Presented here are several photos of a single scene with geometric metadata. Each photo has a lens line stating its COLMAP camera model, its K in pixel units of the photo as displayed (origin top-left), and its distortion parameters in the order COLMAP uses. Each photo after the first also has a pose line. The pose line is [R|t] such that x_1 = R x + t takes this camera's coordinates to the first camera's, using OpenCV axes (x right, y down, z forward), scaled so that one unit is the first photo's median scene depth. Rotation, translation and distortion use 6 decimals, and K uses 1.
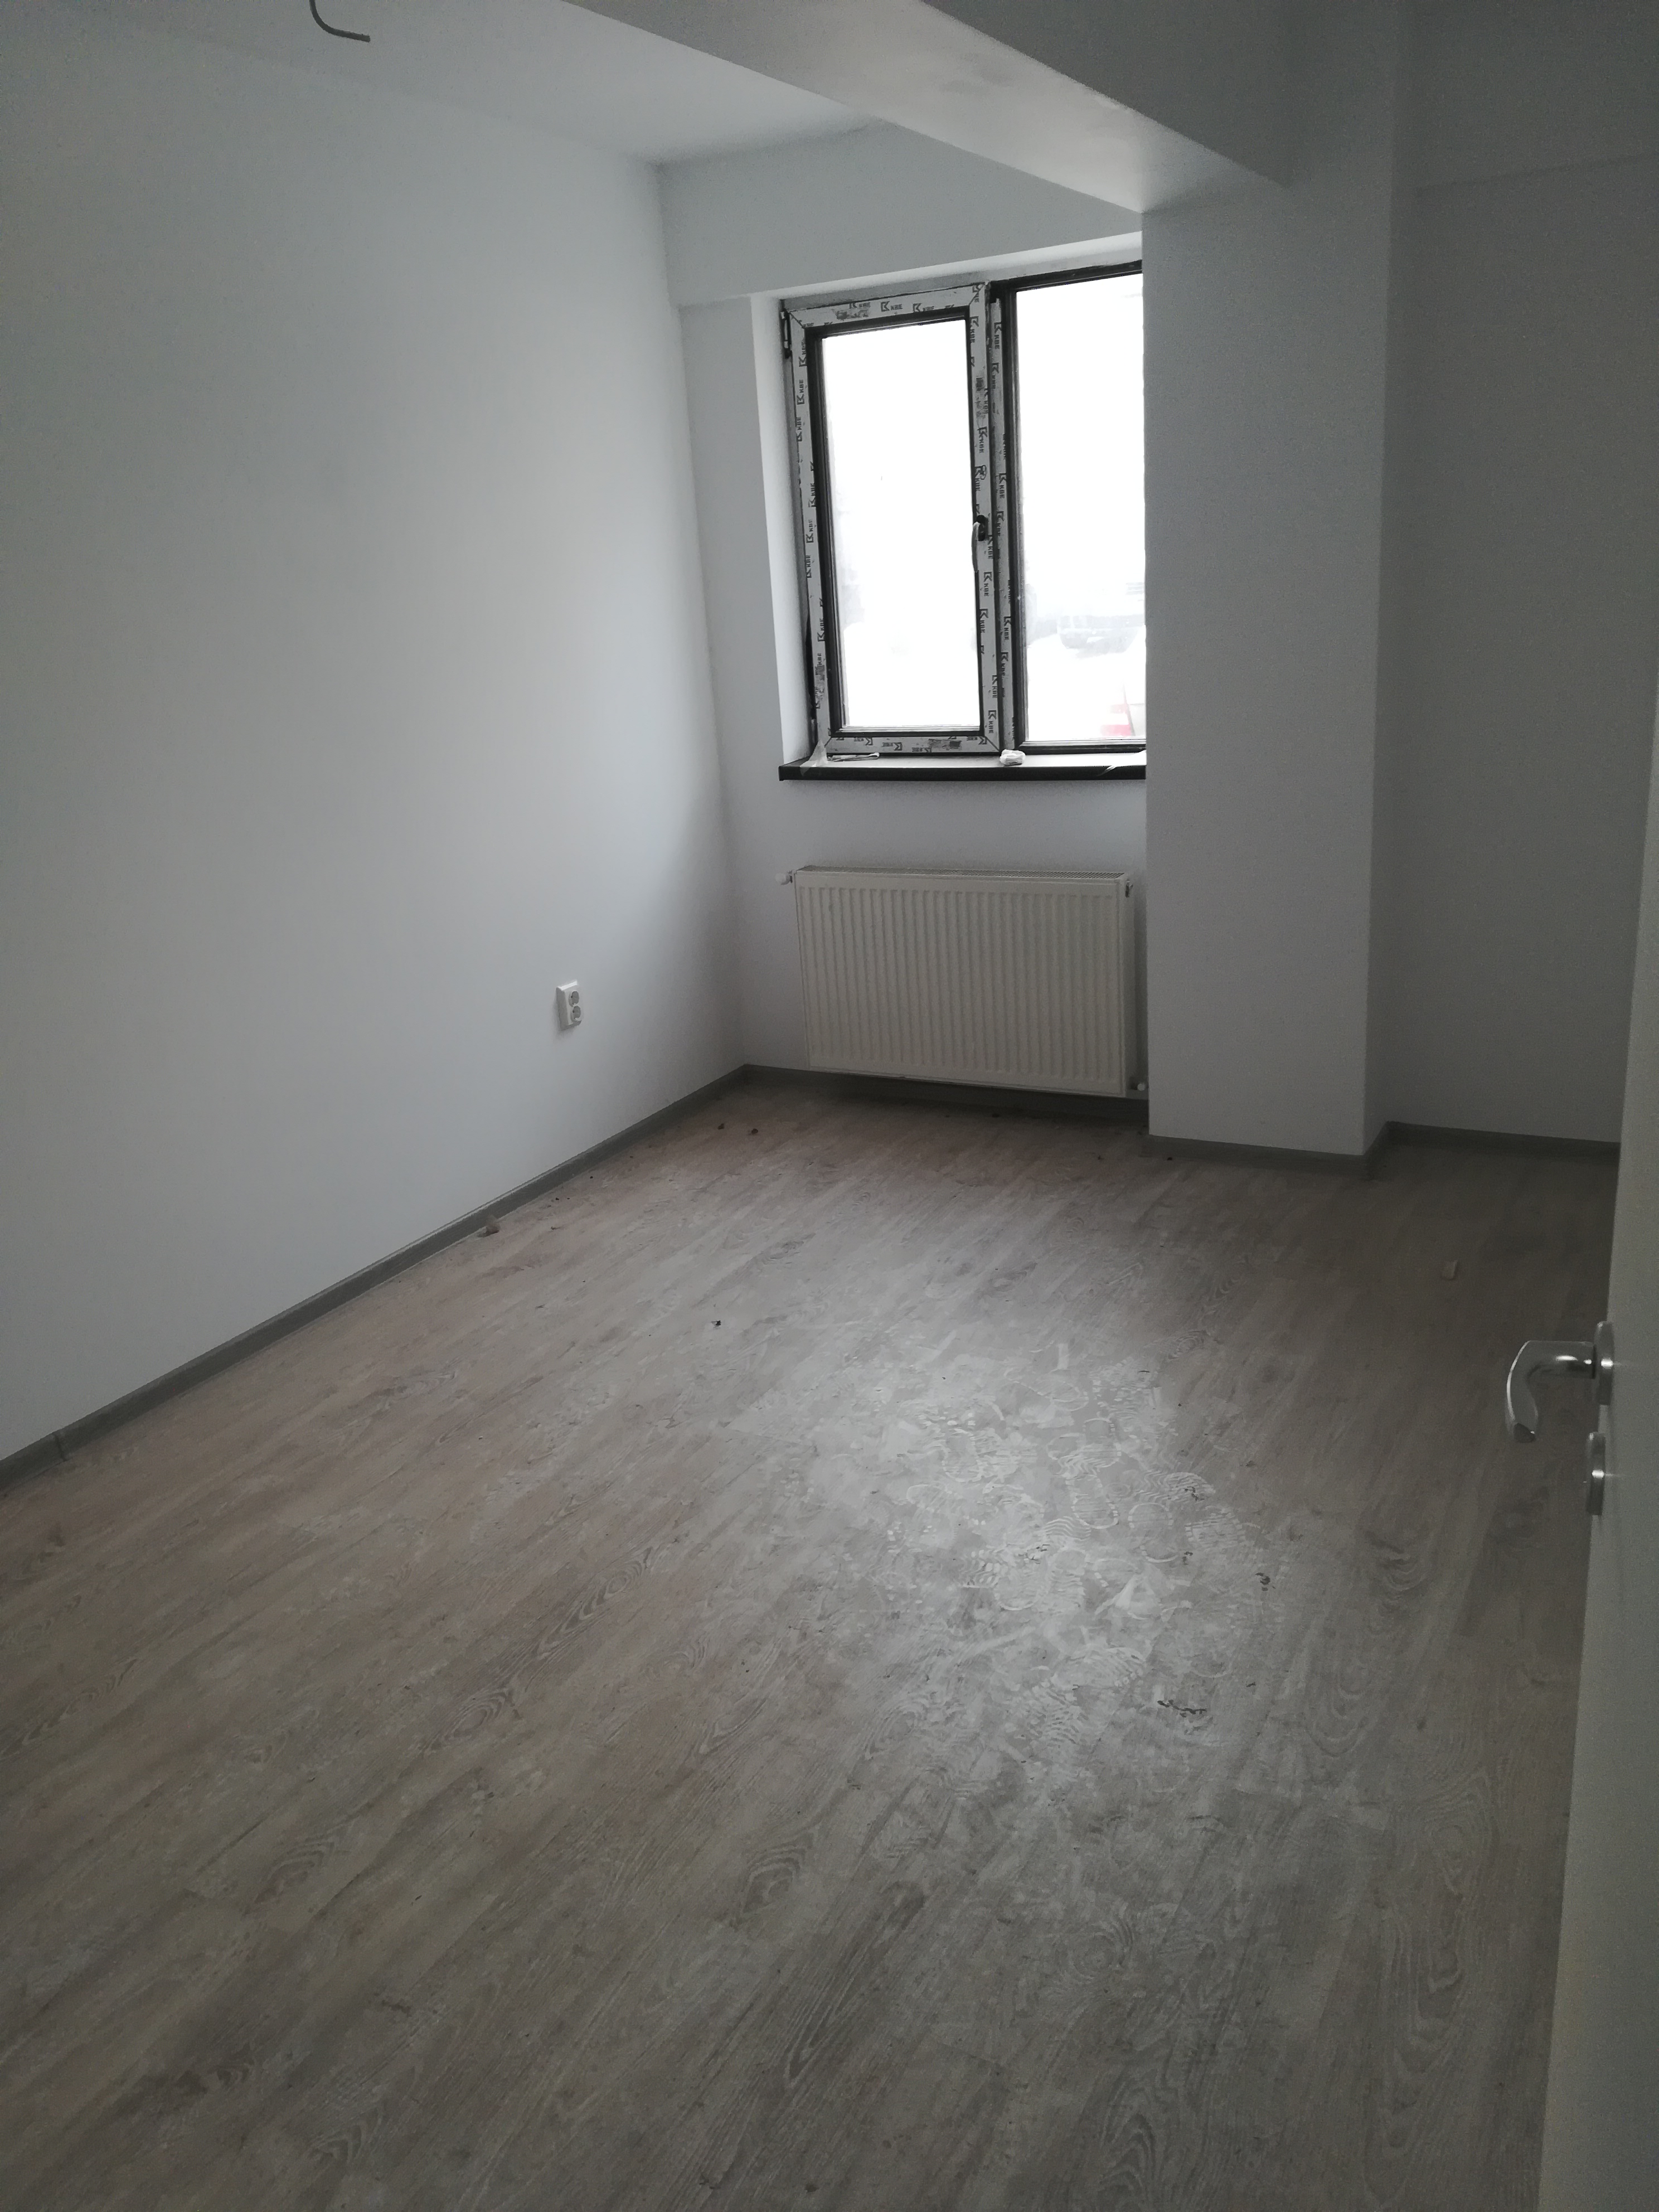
lens RADIAL K [[1710.3, 0, 838.1], [0, 1710.3, 1104.2], [0, 0, 1]] dist [0.016882, -0.018693]
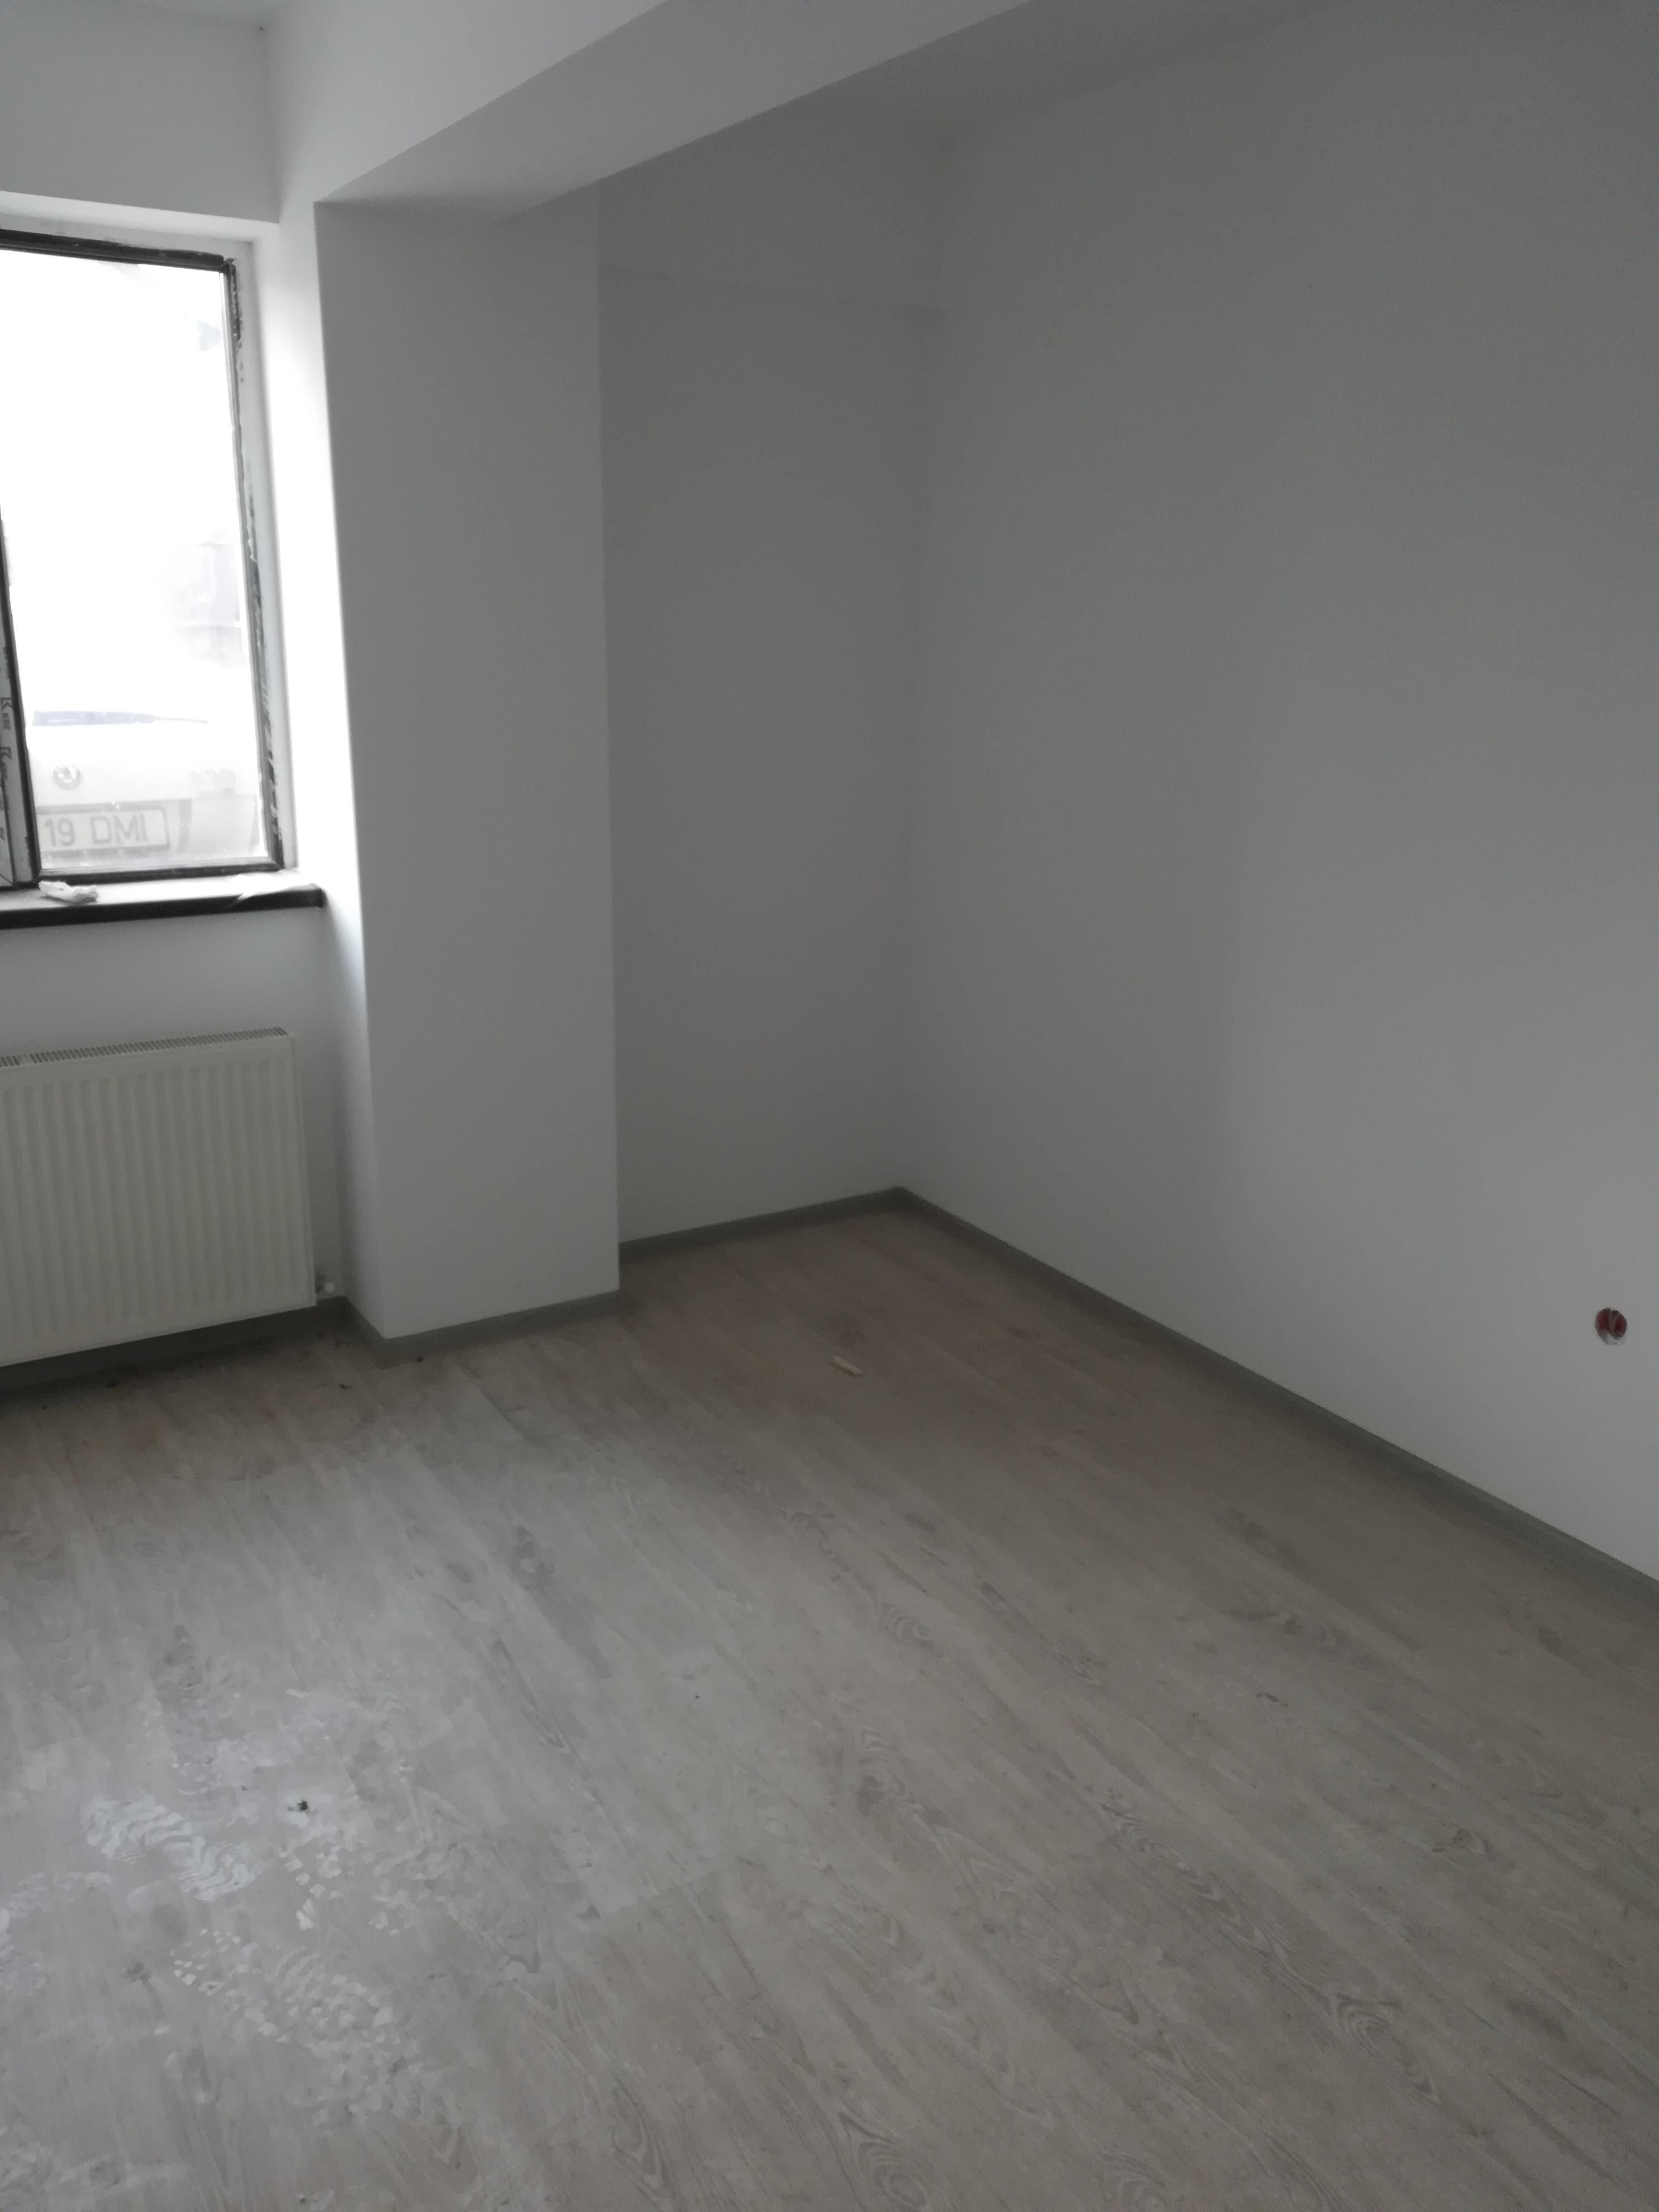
lens RADIAL K [[1710.3, 0, 830.1], [0, 1710.3, 1106.6], [0, 0, 1]] dist [0.016882, -0.018693]
pose [[0.505152, -0.181978, 0.843627, -0.406916], [0.219930, 0.972387, 0.078062, -0.114854], [-0.834537, 0.146105, 0.531226, 0.410061]]
